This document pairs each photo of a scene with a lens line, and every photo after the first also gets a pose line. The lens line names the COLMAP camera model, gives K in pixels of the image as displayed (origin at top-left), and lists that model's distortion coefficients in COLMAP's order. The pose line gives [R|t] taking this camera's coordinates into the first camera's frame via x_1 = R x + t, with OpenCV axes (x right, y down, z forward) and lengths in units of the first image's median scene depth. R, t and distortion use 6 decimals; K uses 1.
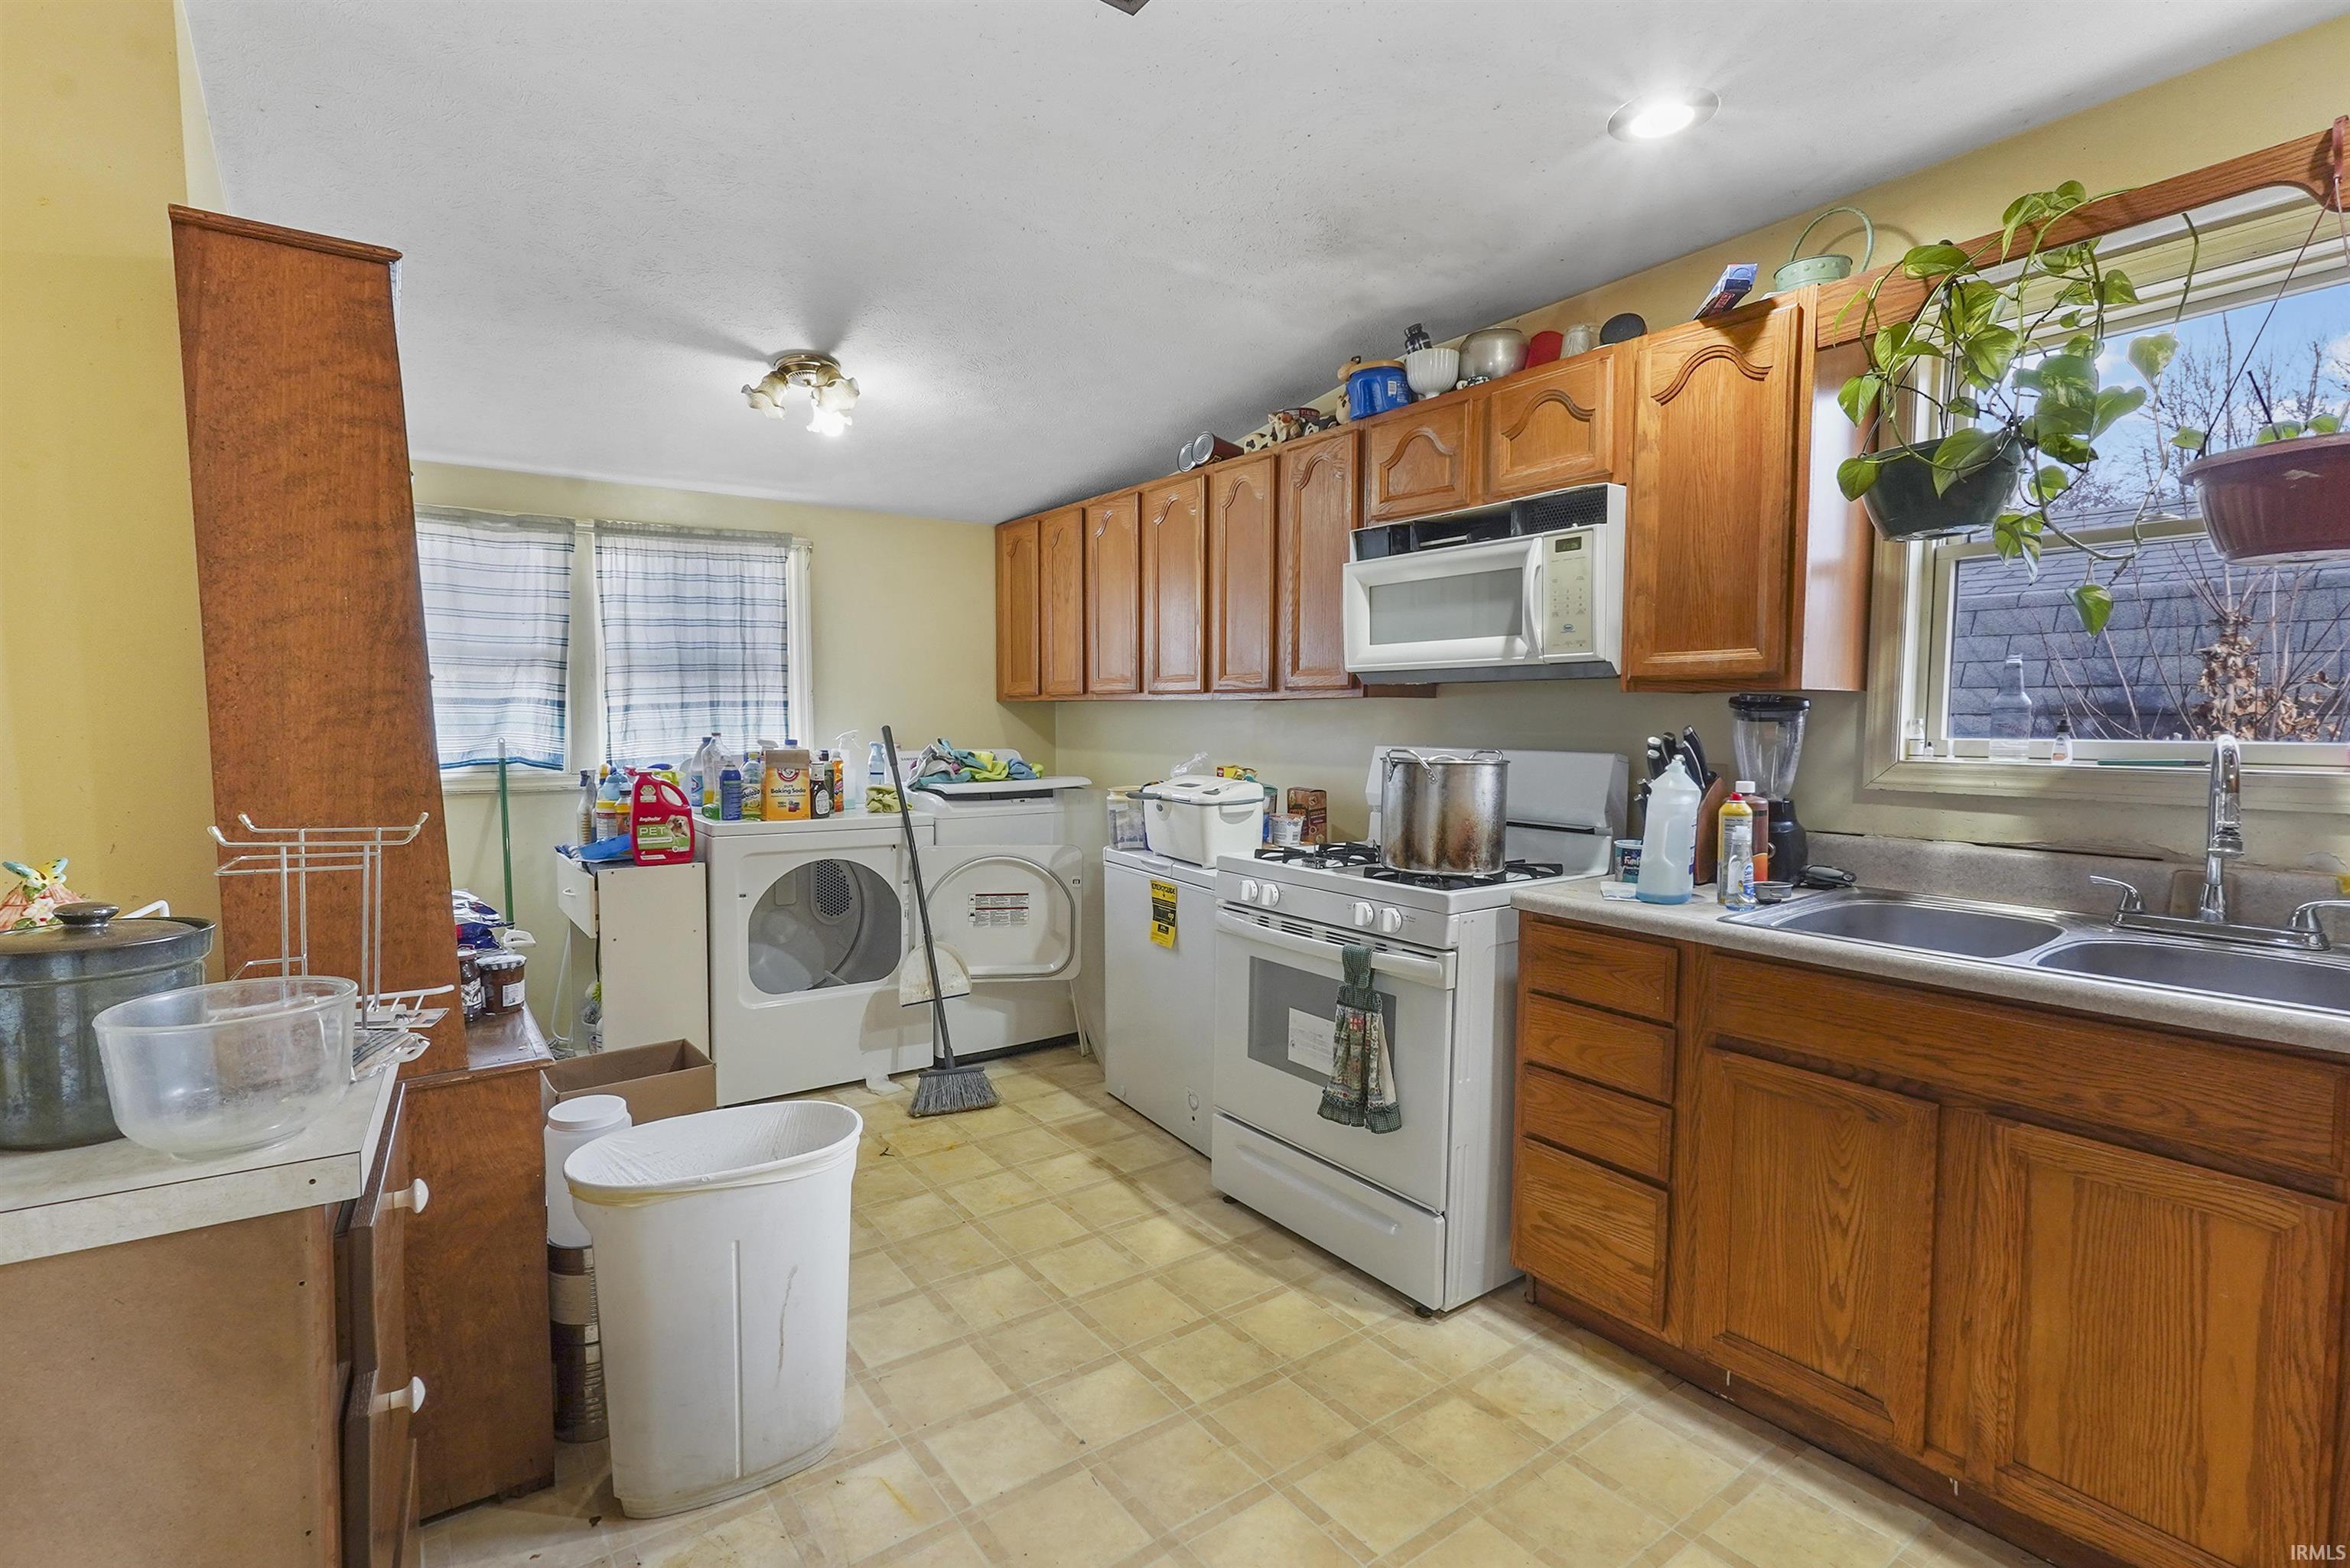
lens RADIAL K [[1098.4, 0, 1163.6], [0, 1098.4, 782.6], [0, 0, 1]] dist [-0.004574, 0.008403]
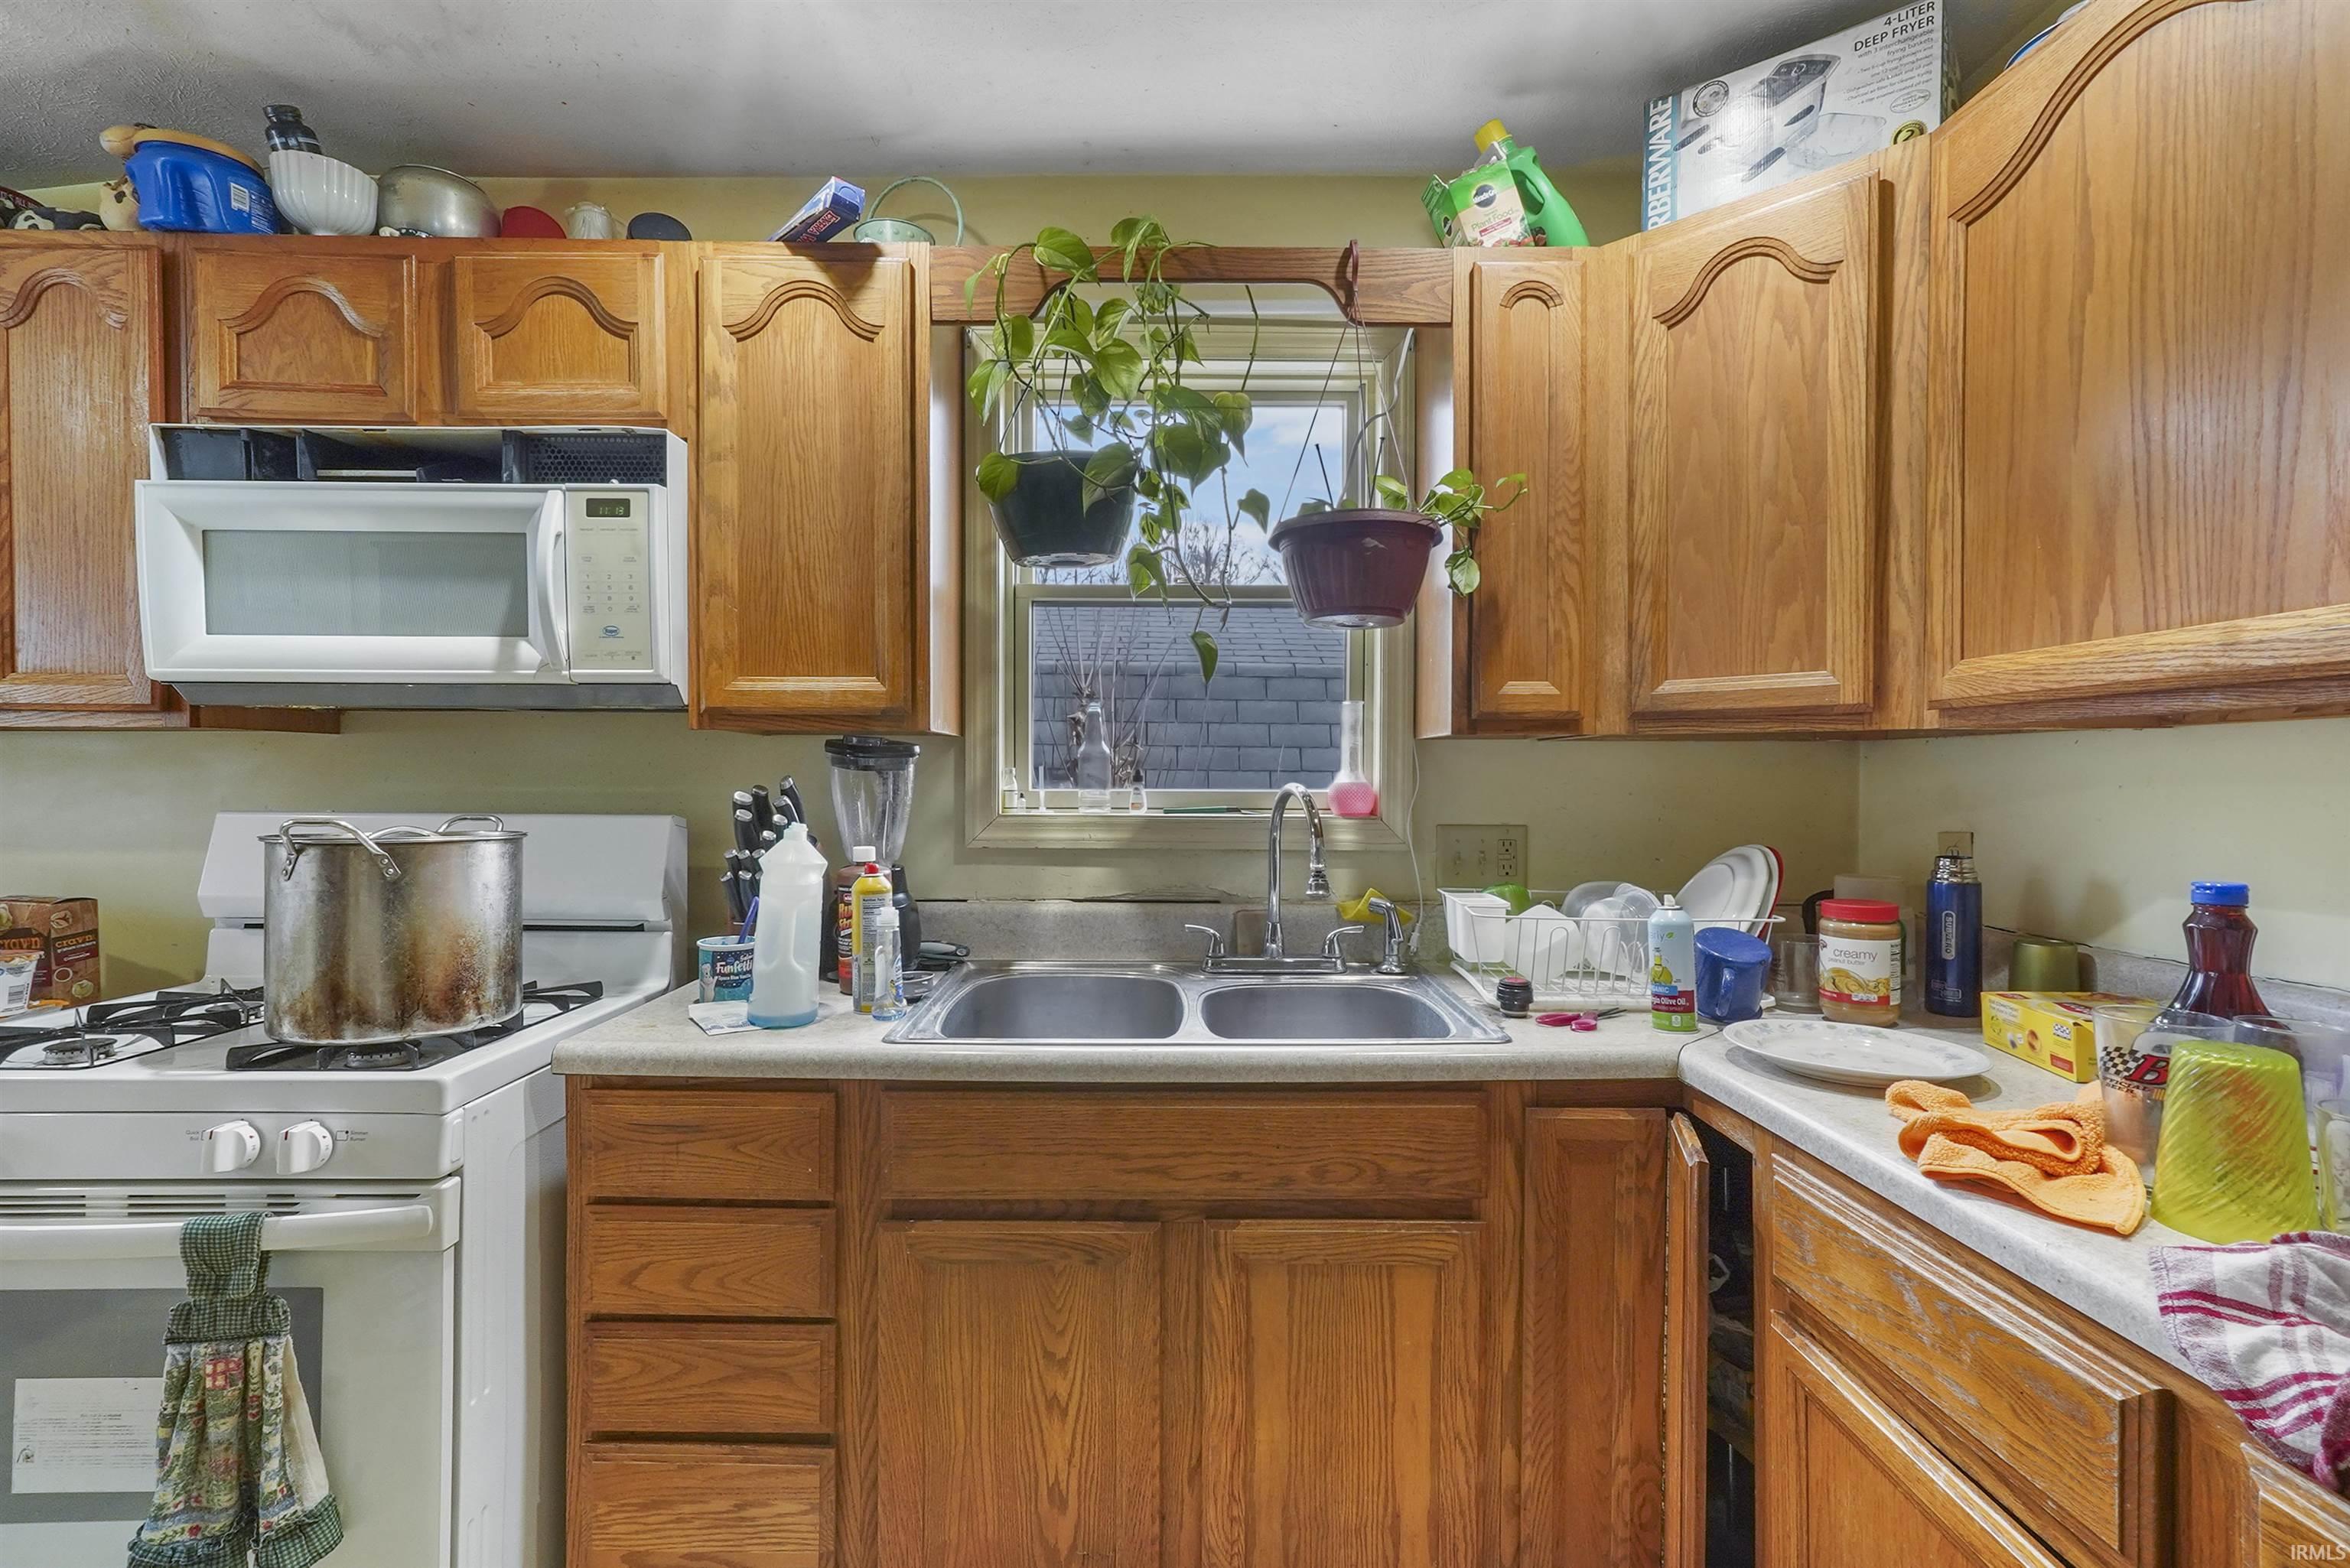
lens RADIAL K [[1098.4, 0, 1187.6], [0, 1098.4, 794.0], [0, 0, 1]] dist [-0.004574, 0.008403]
pose [[0.580580, -0.014175, 0.814080, 0.026345], [0.045560, 0.998848, -0.015099, -0.016499], [-0.812928, 0.045856, 0.580557, 0.354601]]
